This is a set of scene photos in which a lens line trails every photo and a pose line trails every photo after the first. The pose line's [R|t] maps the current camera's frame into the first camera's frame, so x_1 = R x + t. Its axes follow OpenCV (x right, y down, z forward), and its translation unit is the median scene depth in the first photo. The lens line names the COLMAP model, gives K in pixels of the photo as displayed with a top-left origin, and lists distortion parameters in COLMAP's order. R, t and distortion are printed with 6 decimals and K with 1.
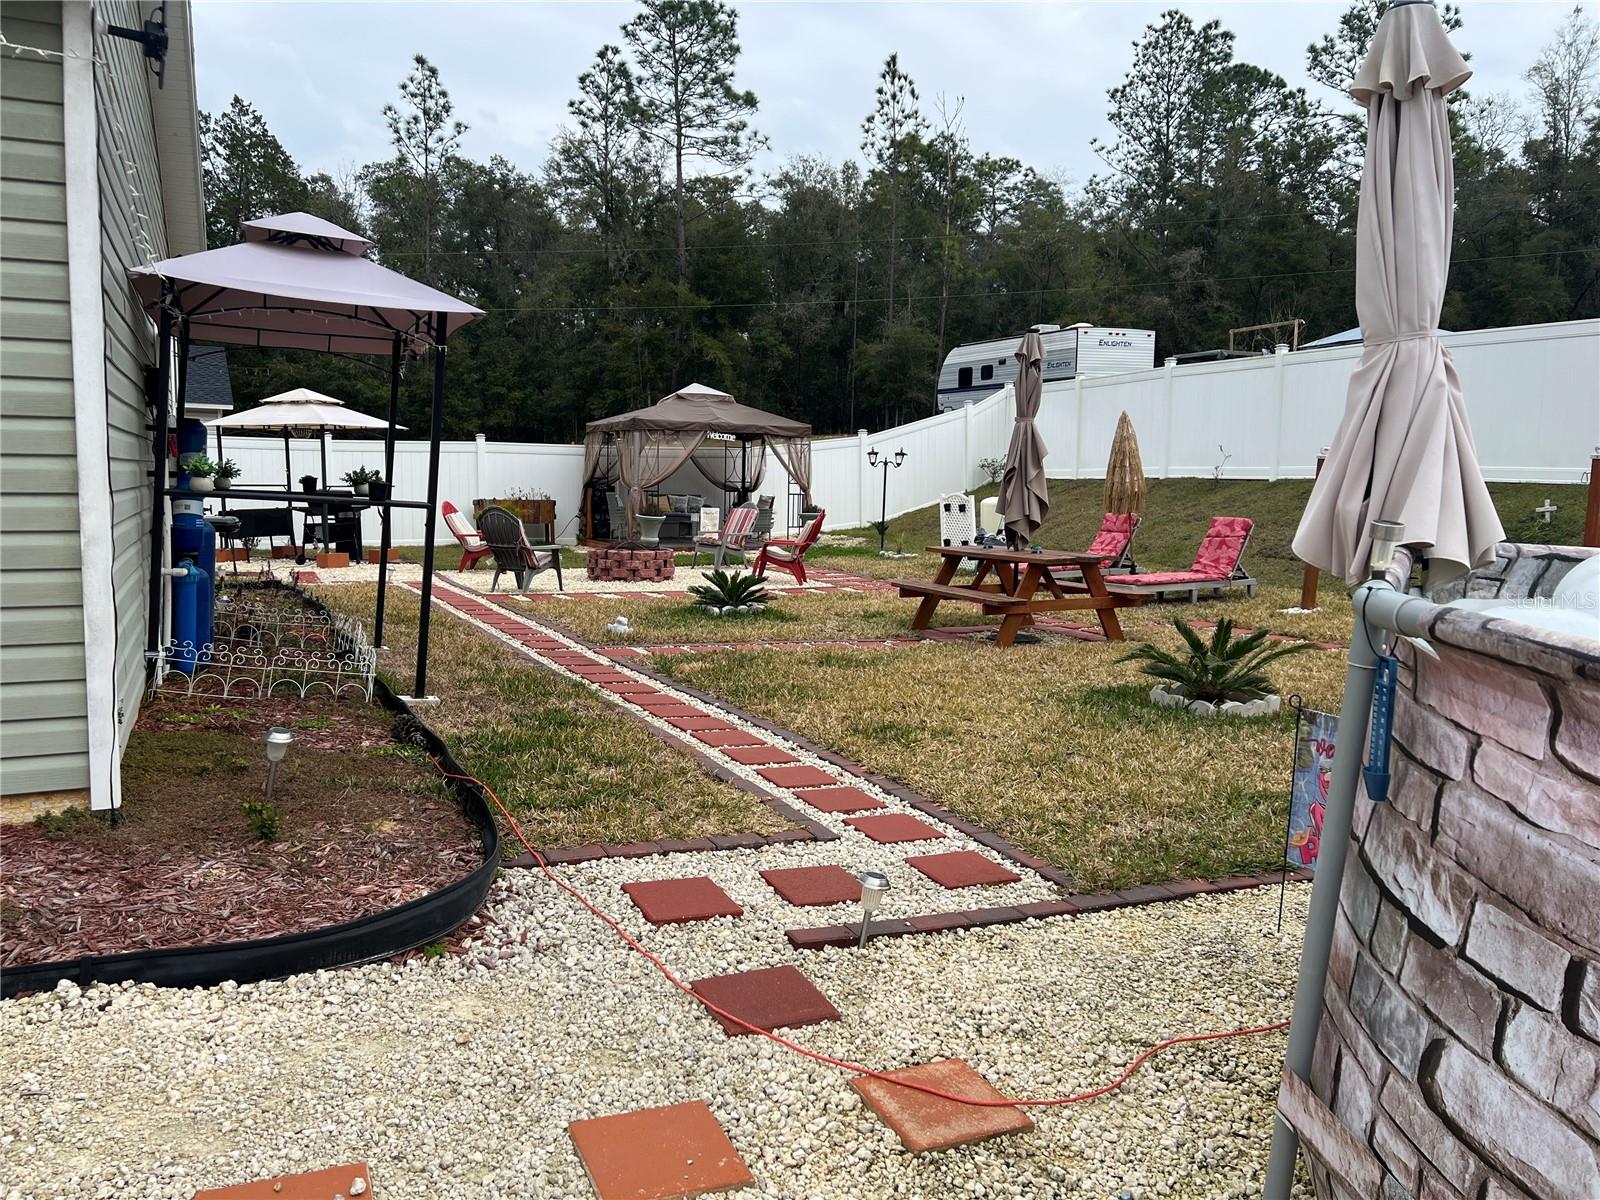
lens RADIAL K [[1186.1, 0, 773.1], [0, 1186.1, 603.6], [0, 0, 1]] dist [0.087780, -0.099662]
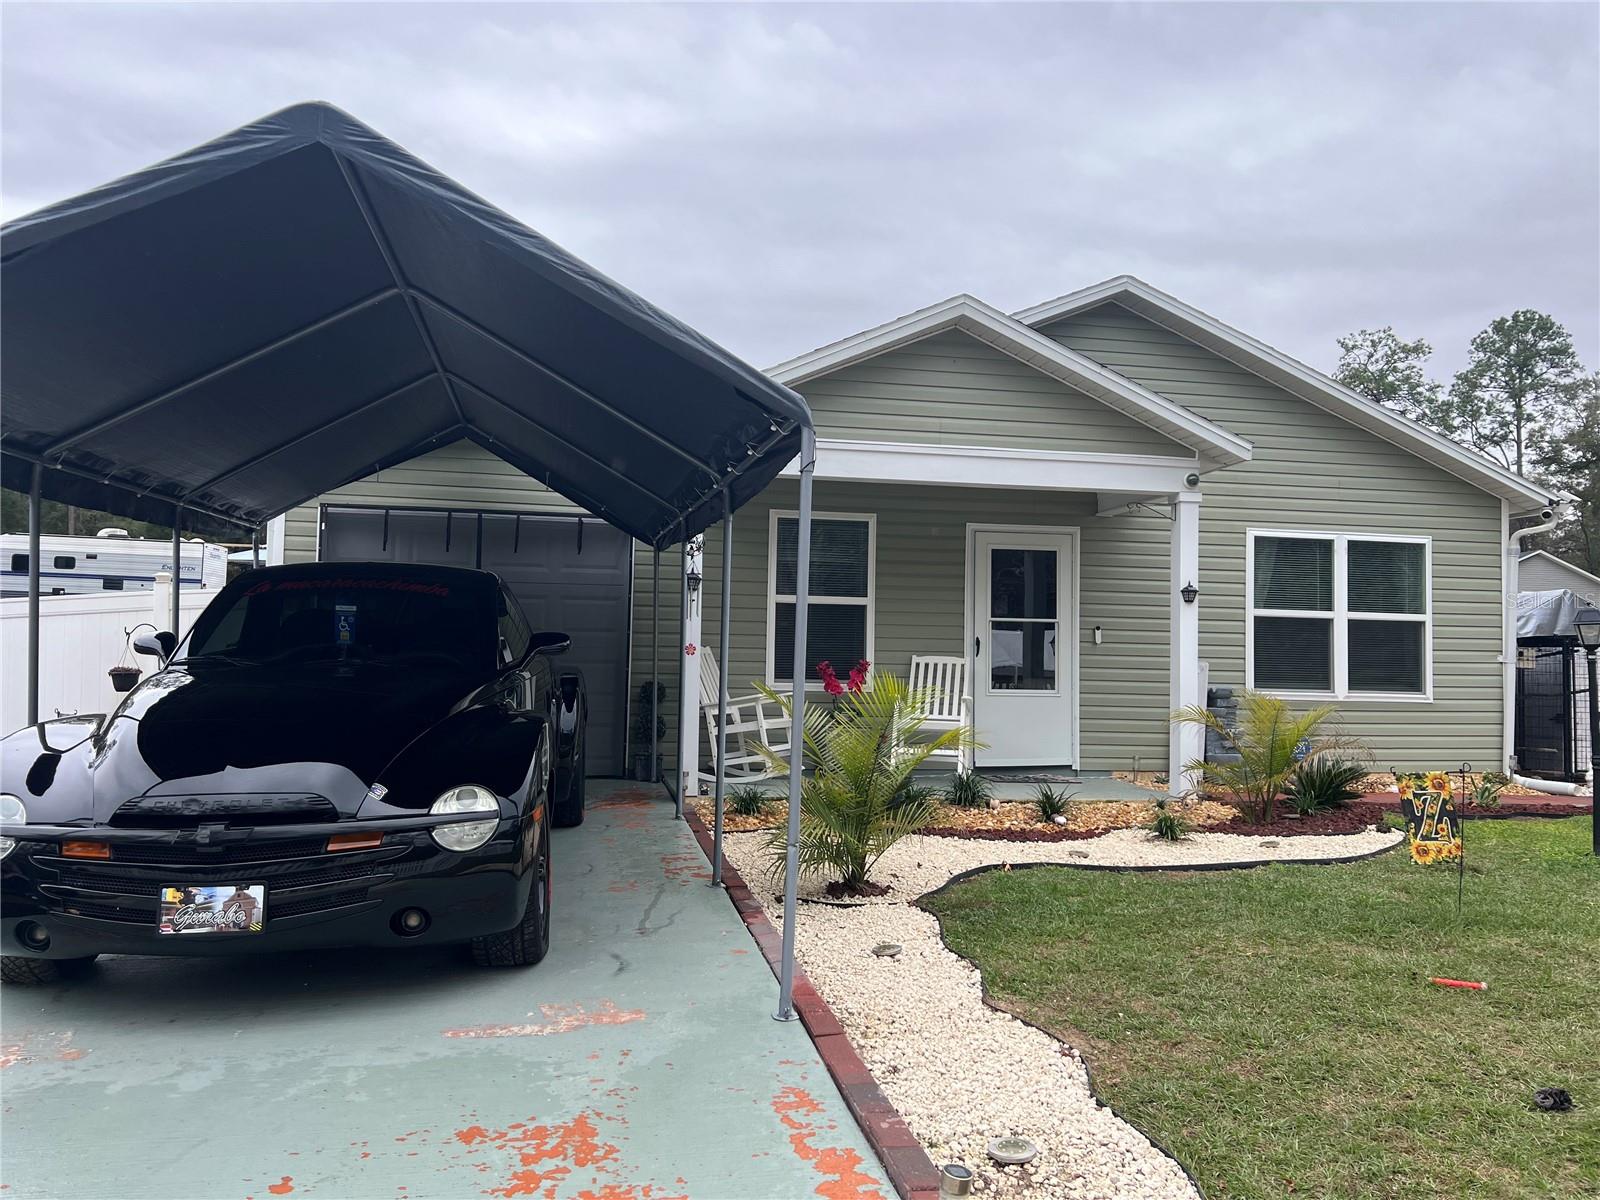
lens RADIAL K [[1188.2, 0, 795.4], [0, 1188.2, 607.4], [0, 0, 1]] dist [0.084282, -0.094910]
pose [[0.243464, 0.046163, 0.968811, -0.612739], [0.087621, 0.993736, -0.069370, -0.009485], [-0.965944, 0.101777, 0.237894, 0.052313]]
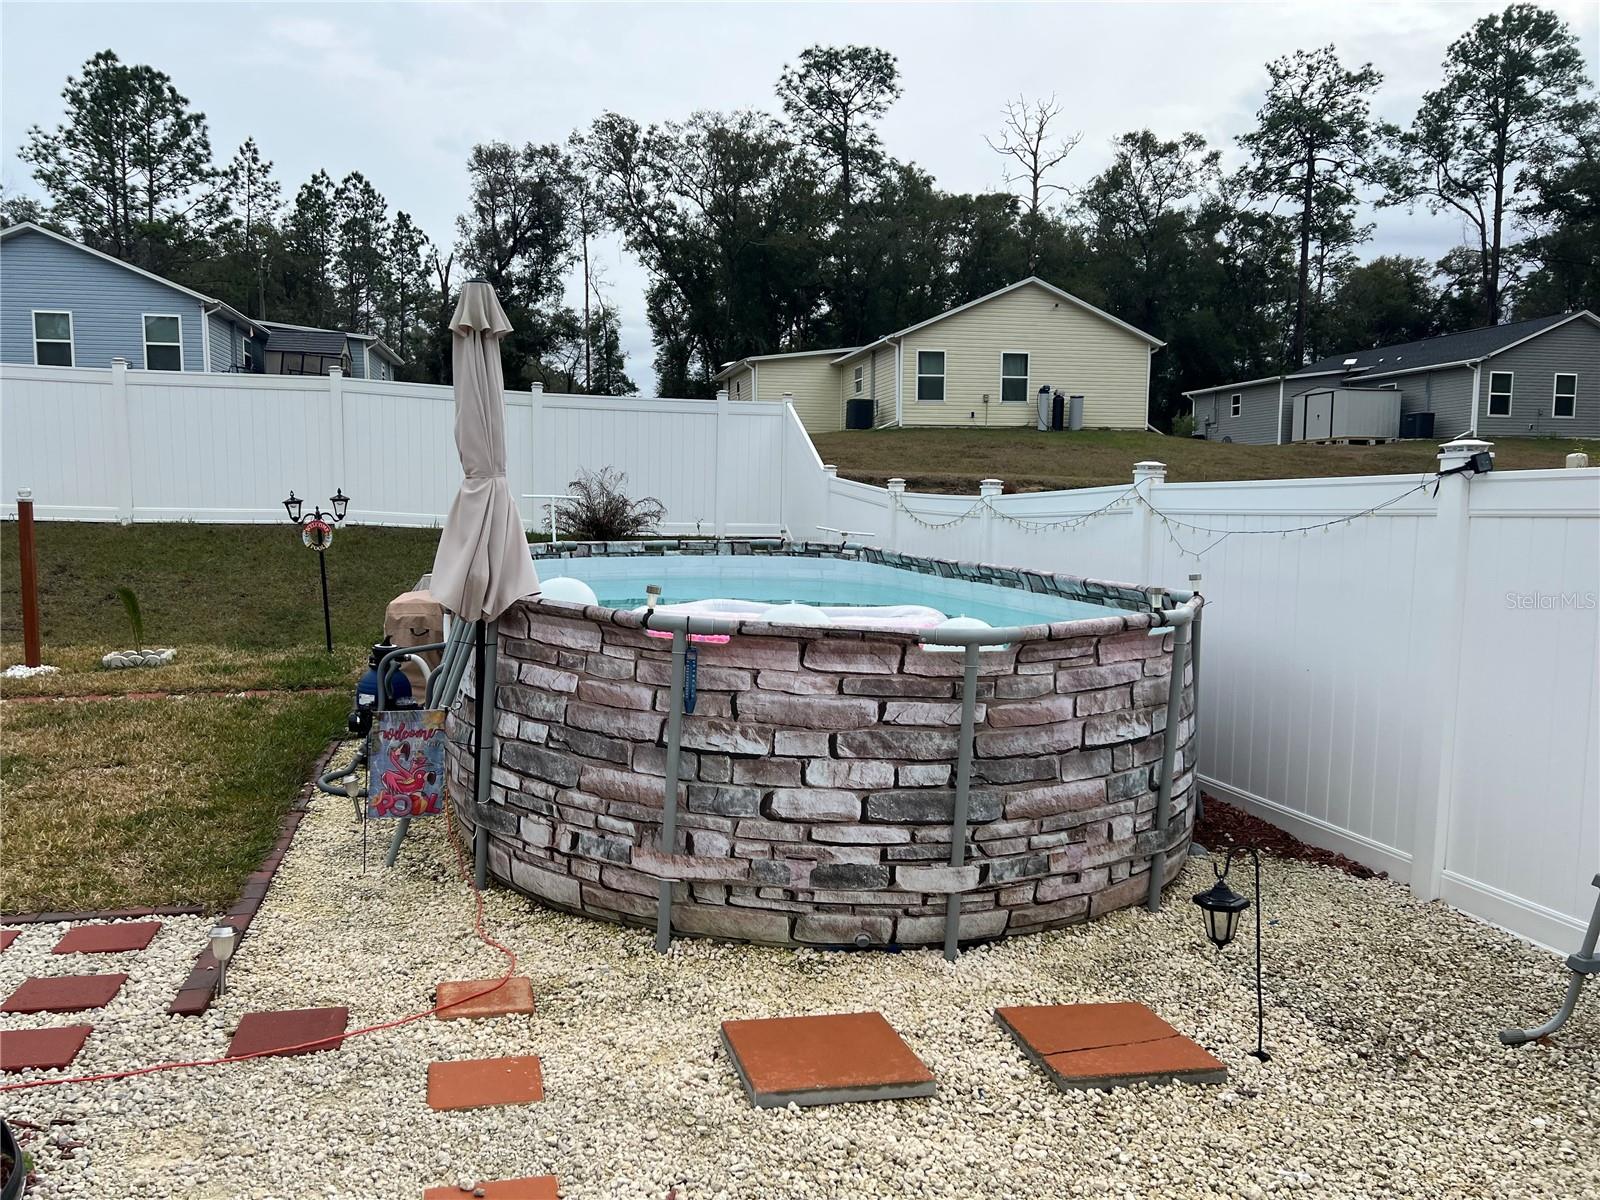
lens RADIAL K [[1188.2, 0, 795.4], [0, 1188.2, 607.4], [0, 0, 1]] dist [0.084282, -0.094910]
pose [[0.147739, -0.096431, 0.984314, -0.074519], [0.101275, 0.991479, 0.081932, -0.008698], [-0.983827, 0.087582, 0.156246, 0.021872]]
